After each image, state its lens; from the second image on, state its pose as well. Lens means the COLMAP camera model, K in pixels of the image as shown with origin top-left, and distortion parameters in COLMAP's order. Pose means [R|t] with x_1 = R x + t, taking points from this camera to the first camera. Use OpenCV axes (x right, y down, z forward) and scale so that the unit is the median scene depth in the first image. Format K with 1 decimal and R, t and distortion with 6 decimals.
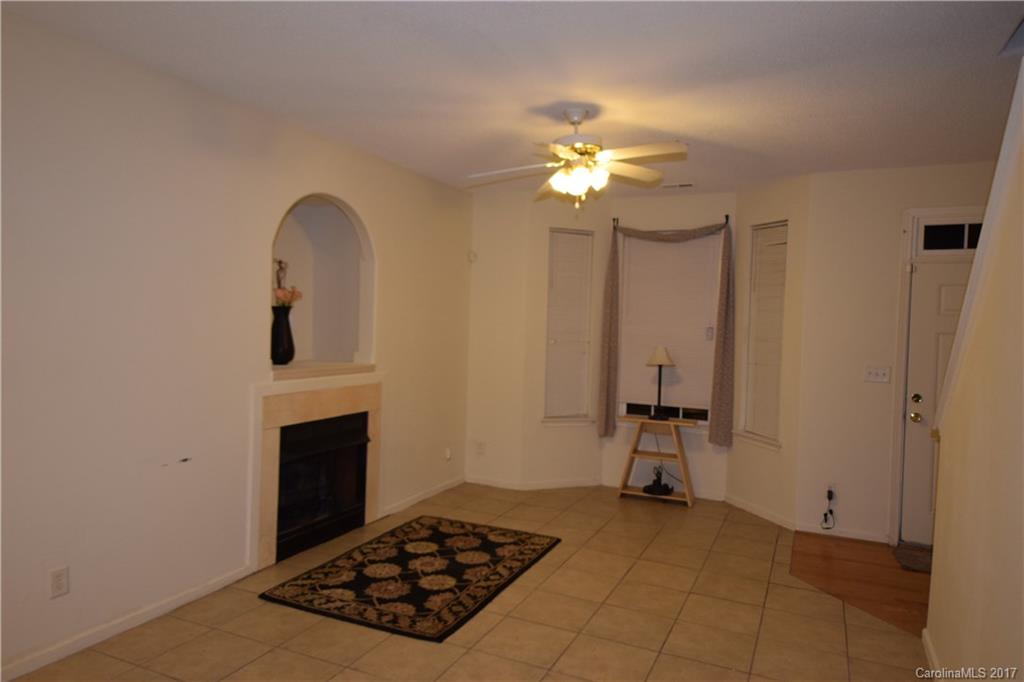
lens RADIAL K [[661.5, 0, 512.0], [0, 661.5, 341.0], [0, 0, 1]] dist [-0.001550, -0.001499]
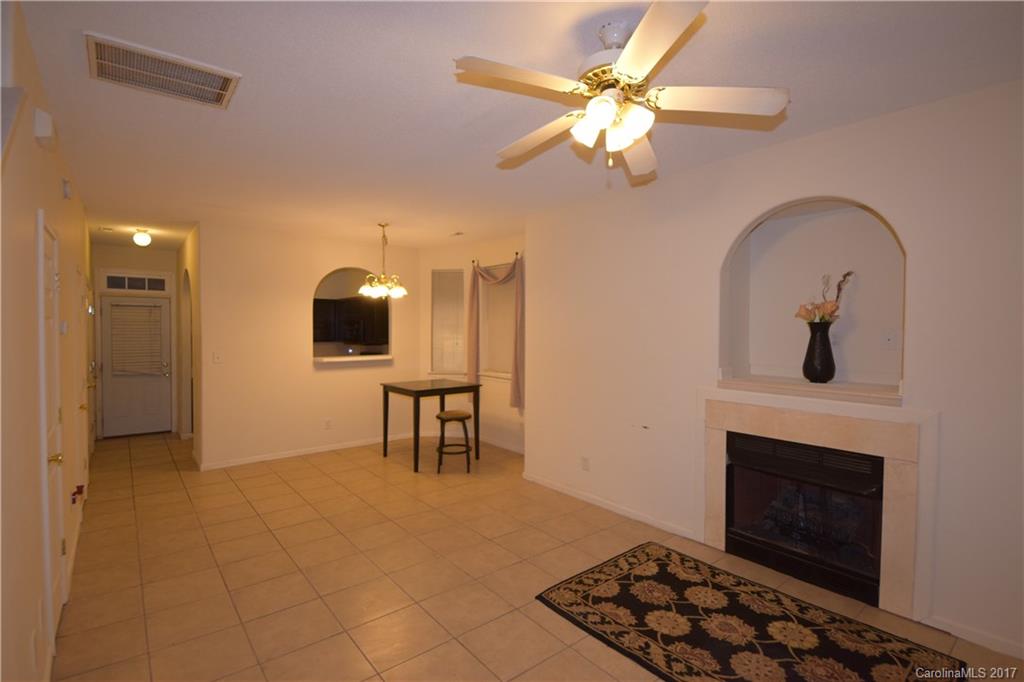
lens RADIAL K [[482.2, 0, 512.0], [0, 482.2, 341.0], [0, 0, 1]] dist [0.027820, -0.020924]
pose [[-0.443212, -0.005951, -0.896397, 0.477394], [-0.036906, 0.999251, 0.011614, -0.015916], [0.895657, 0.038230, -0.443100, 0.897354]]
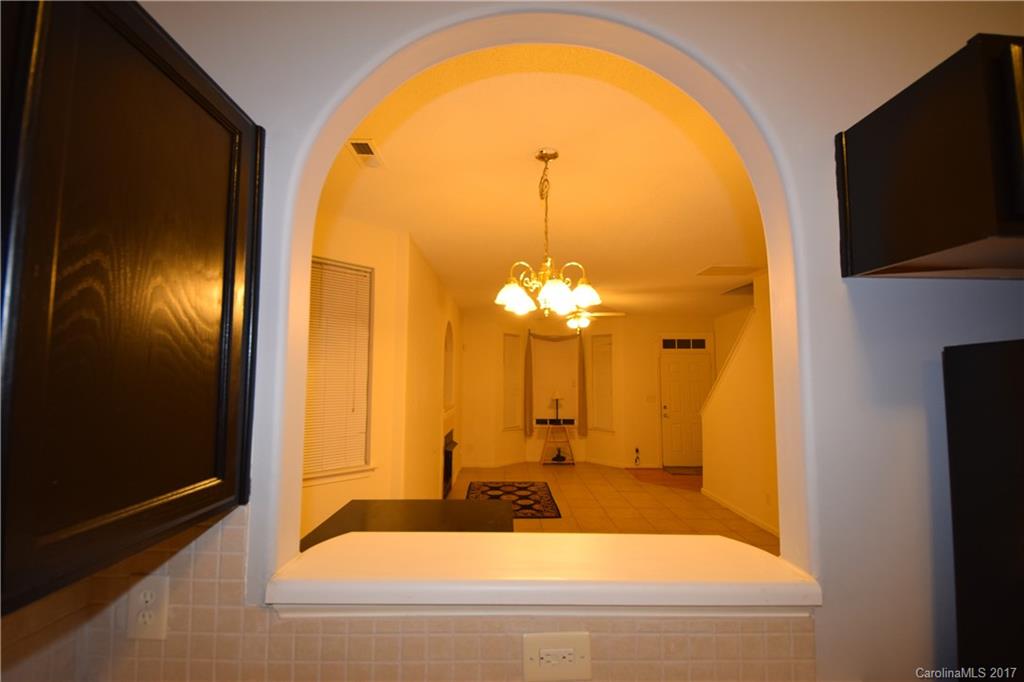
lens RADIAL K [[432.9, 0, 512.0], [0, 432.9, 341.0], [0, 0, 1]] dist [0.001888, 0.000237]
pose [[0.903433, 0.015067, 0.428464, -0.633433], [0.032265, 0.994159, -0.102992, -0.013721], [-0.427513, 0.106871, 0.897670, -0.260258]]
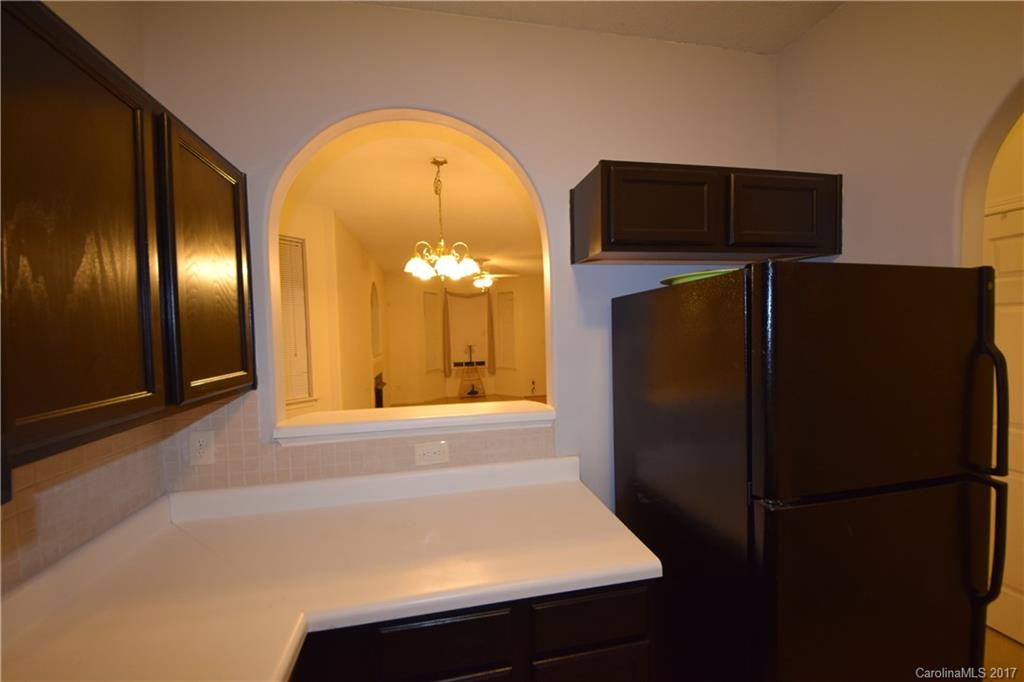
lens RADIAL K [[386.0, 0, 512.0], [0, 386.0, 341.0], [0, 0, 1]] dist [0.012117, -0.000091]
pose [[0.806082, -0.063083, 0.588432, -0.670697], [0.064871, 0.997730, 0.018097, 0.002235], [-0.588238, 0.023584, 0.808344, -0.405422]]
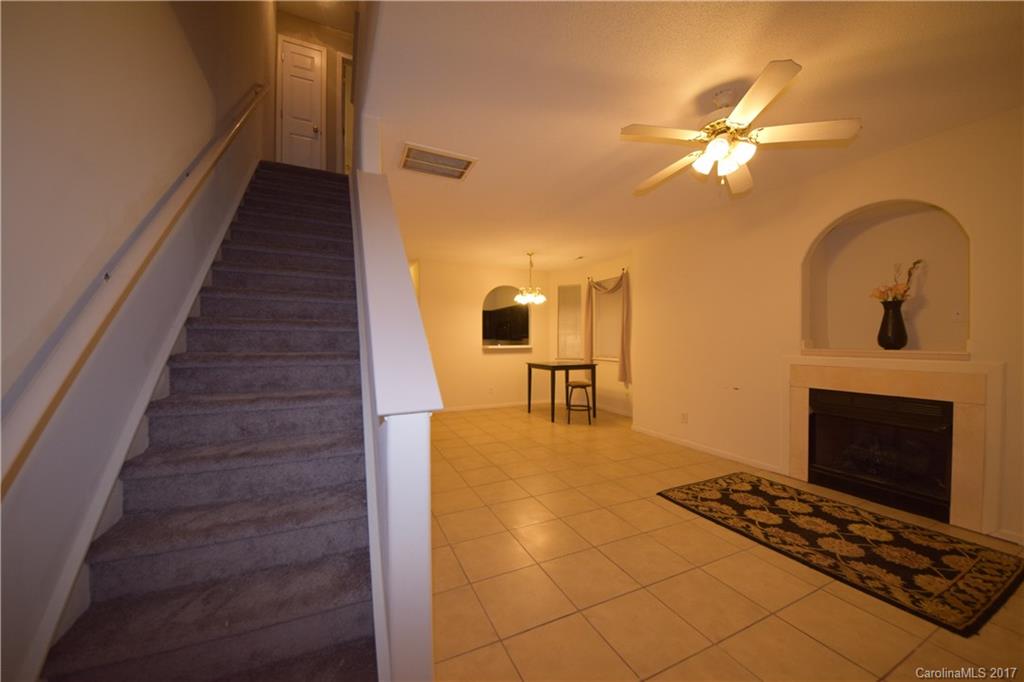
lens RADIAL K [[363.4, 0, 498.7], [0, 363.4, 339.3], [0, 0, 1]] dist [-0.029155, -0.000220]
pose [[-0.670552, -0.031567, -0.741191, 0.592587], [-0.039774, 0.999187, -0.006572, 0.048345], [0.740795, 0.025073, -0.671263, 0.882433]]
